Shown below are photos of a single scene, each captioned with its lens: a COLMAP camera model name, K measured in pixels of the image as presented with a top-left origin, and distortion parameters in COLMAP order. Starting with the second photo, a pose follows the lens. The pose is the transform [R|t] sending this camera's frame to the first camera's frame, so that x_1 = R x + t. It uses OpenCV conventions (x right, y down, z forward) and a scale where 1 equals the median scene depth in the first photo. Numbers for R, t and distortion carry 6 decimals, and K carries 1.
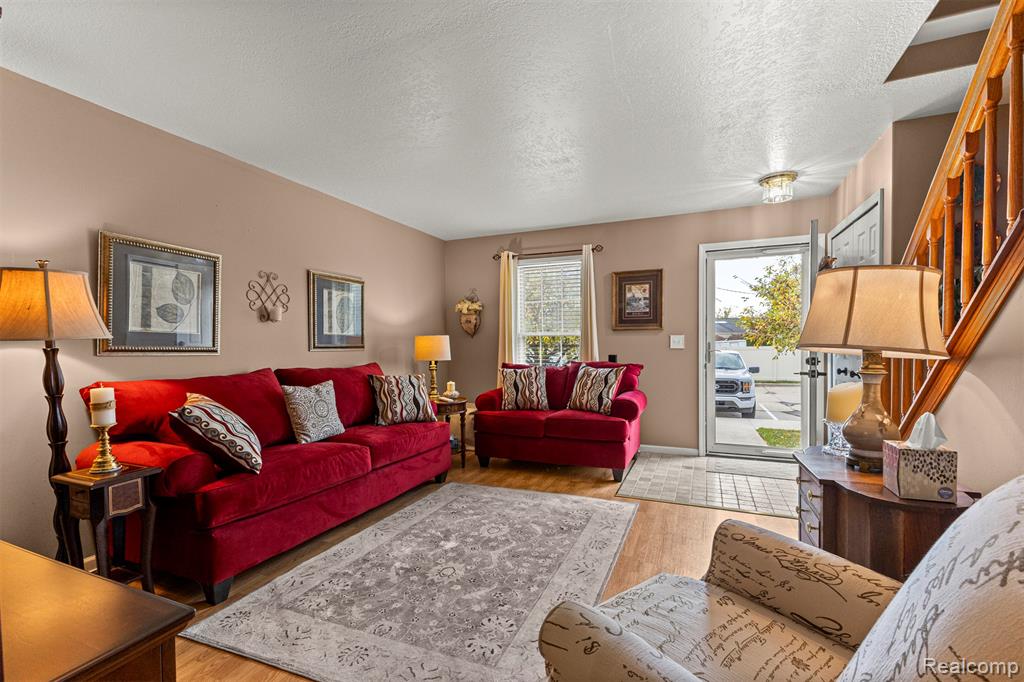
lens RADIAL K [[448.2, 0, 515.8], [0, 448.2, 349.4], [0, 0, 1]] dist [0.010191, 0.000121]
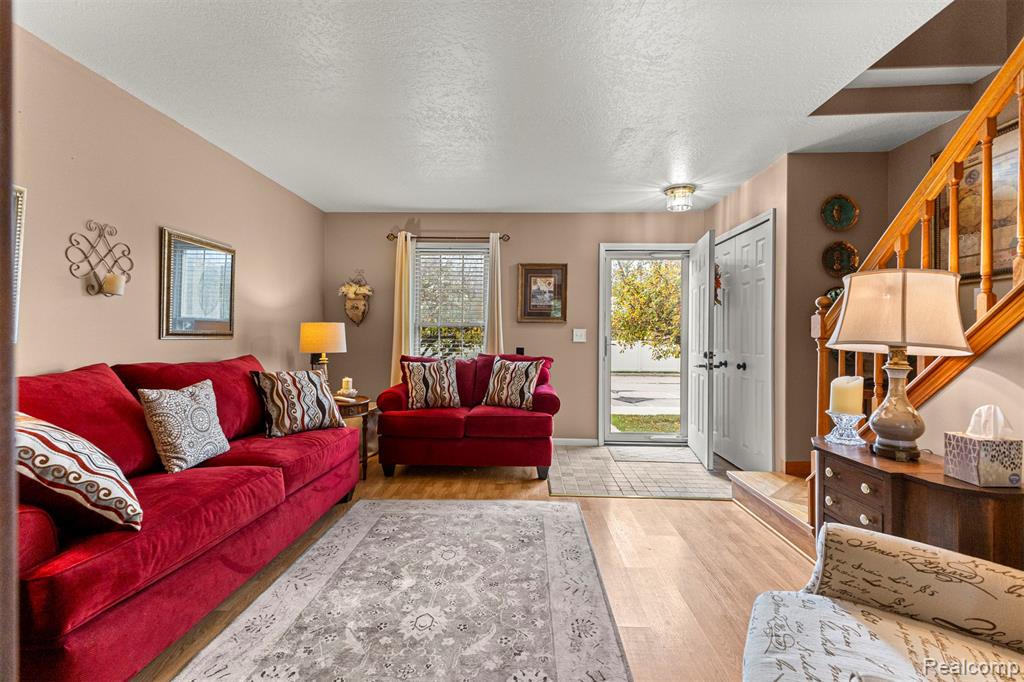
lens RADIAL K [[446.2, 0, 513.7], [0, 446.2, 332.1], [0, 0, 1]] dist [0.012267, -0.001249]
pose [[0.935585, 0.021111, 0.352471, -0.189084], [-0.013963, 0.999642, -0.022810, 0.001186], [-0.352826, 0.016419, 0.935545, 0.127939]]
